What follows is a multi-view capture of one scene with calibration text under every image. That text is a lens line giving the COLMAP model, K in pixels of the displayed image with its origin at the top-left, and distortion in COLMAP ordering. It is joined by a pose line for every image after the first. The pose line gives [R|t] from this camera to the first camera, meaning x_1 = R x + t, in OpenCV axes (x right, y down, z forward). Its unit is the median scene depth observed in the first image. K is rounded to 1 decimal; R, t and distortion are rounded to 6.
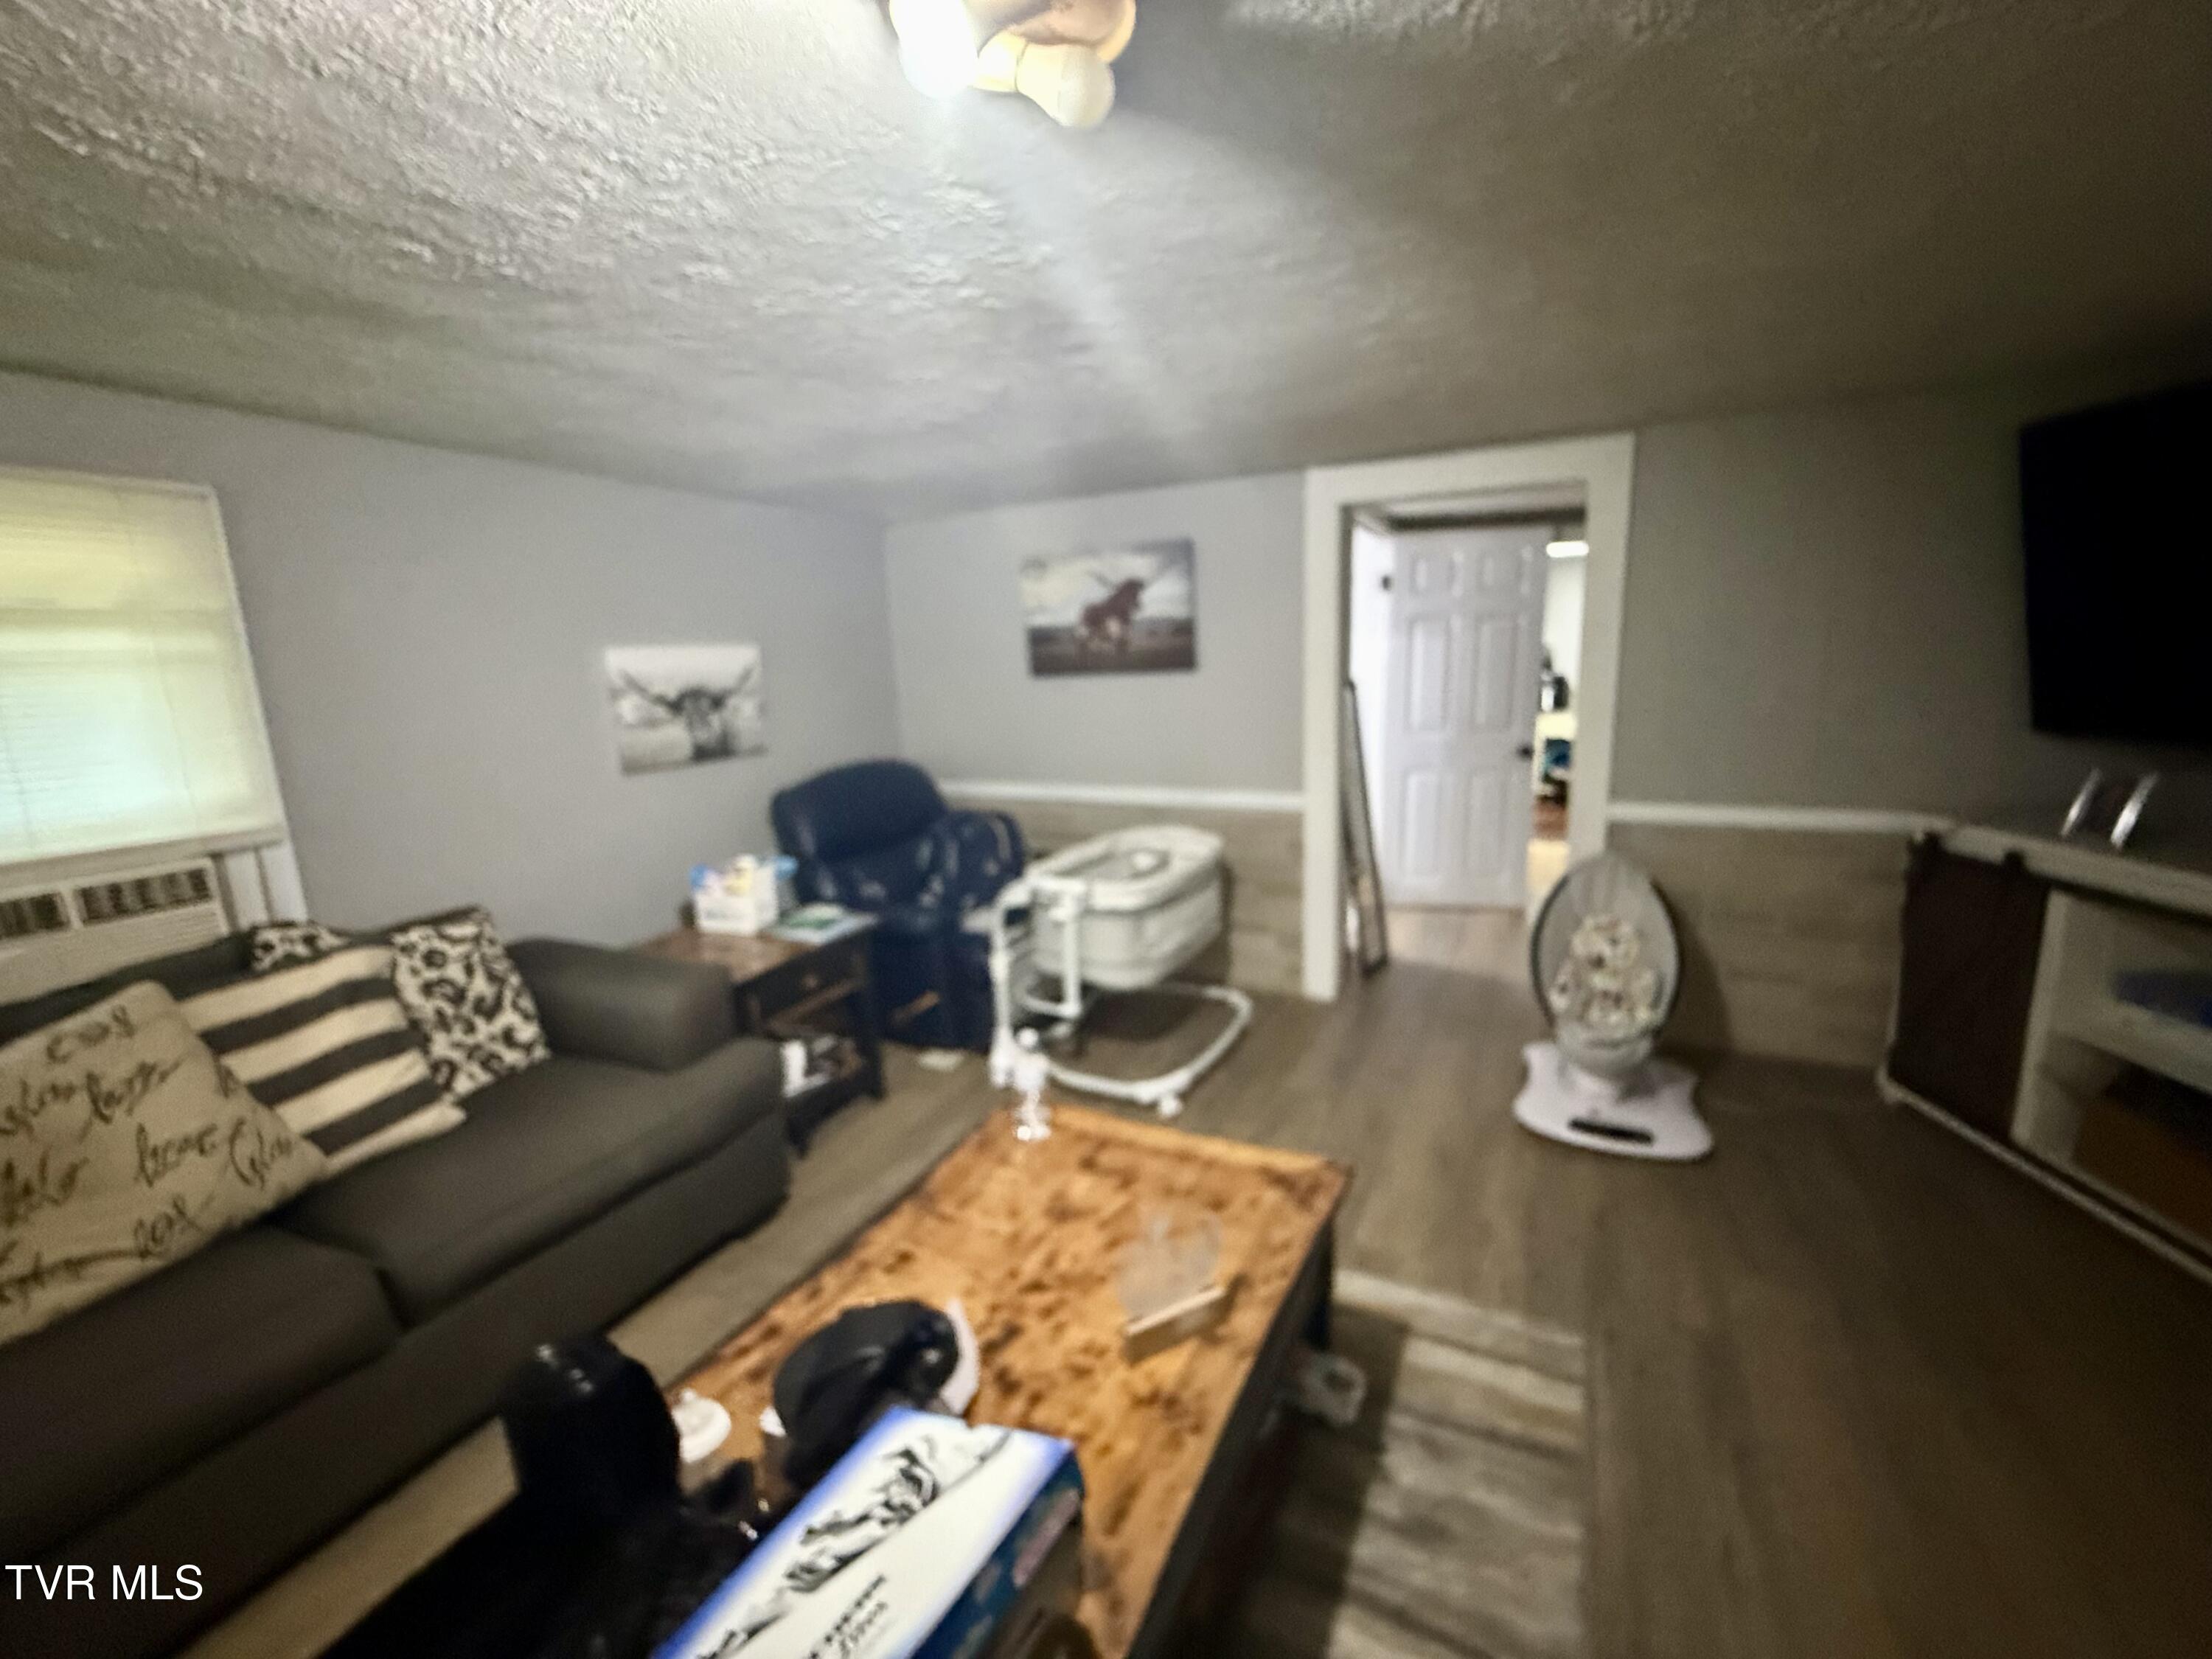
lens RADIAL K [[885.1, 0, 1094.2], [0, 885.1, 827.0], [0, 0, 1]] dist [-0.000063, 0.000420]
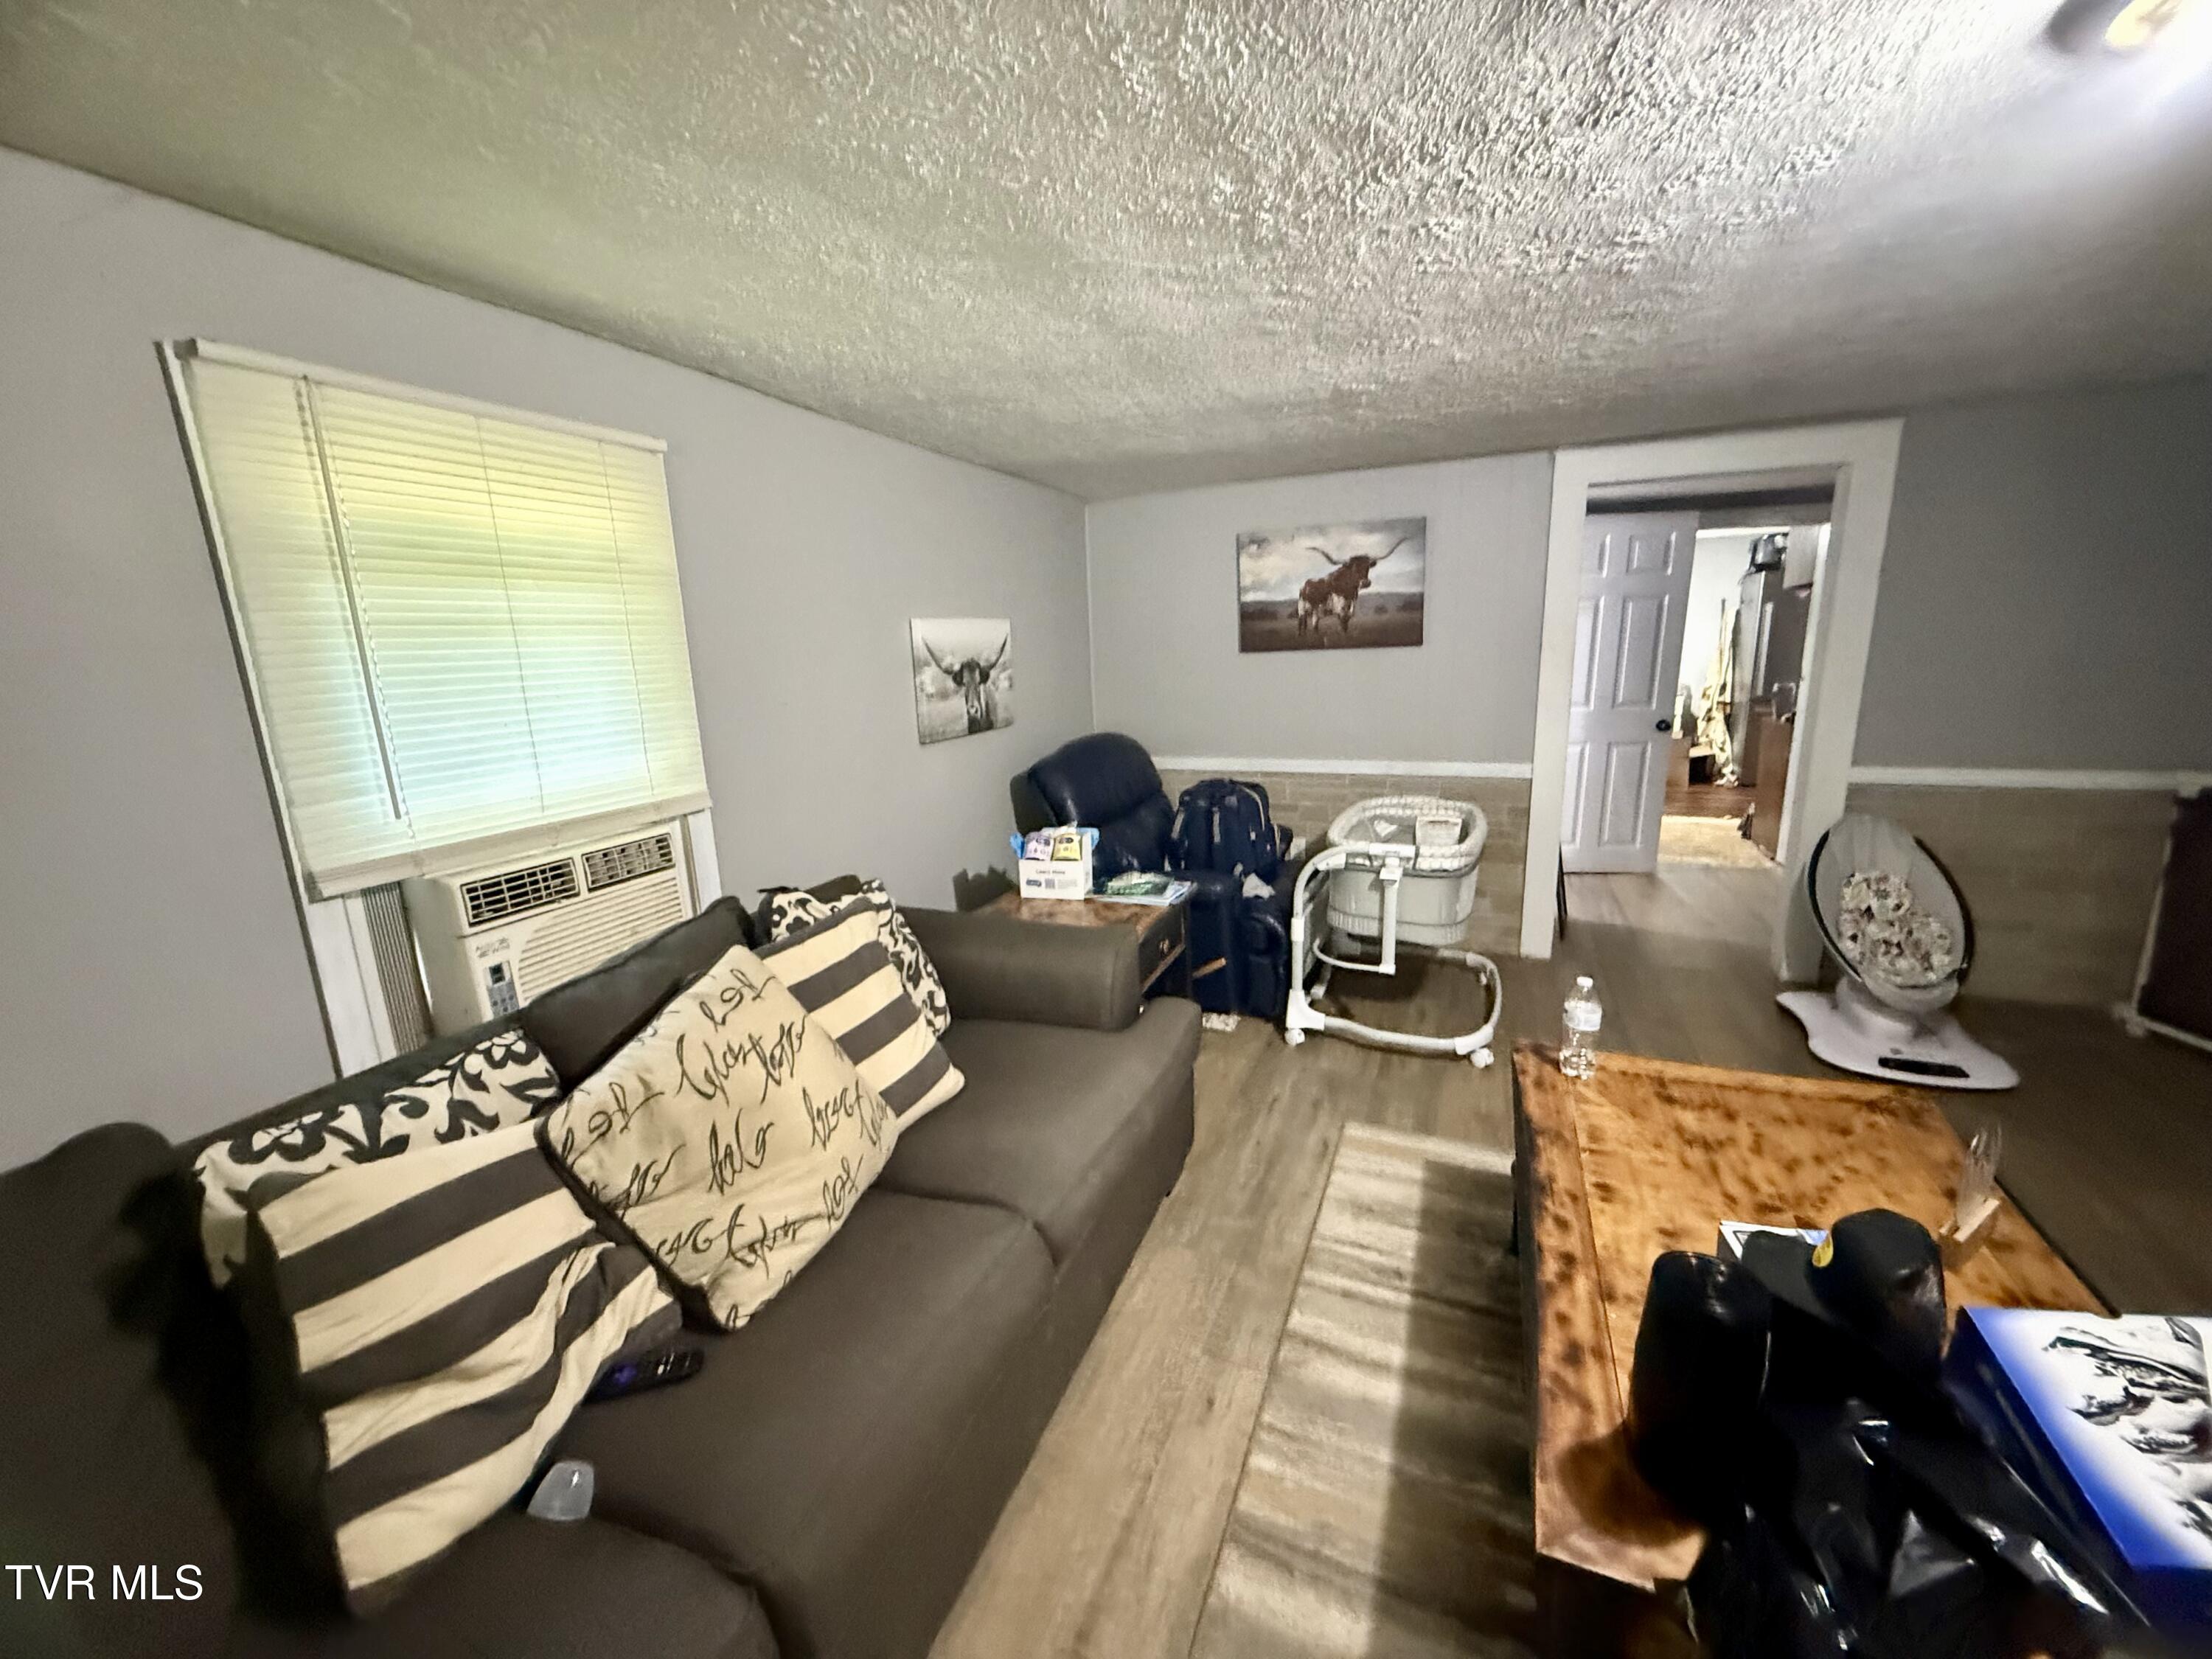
lens RADIAL K [[885.1, 0, 919.6], [0, 885.1, 819.5], [0, 0, 1]] dist [-0.000063, 0.000420]
pose [[0.997578, -0.010979, 0.068689, -0.636558], [0.011279, 0.999929, -0.003972, 0.029289], [-0.068640, 0.004737, 0.997630, 0.009111]]
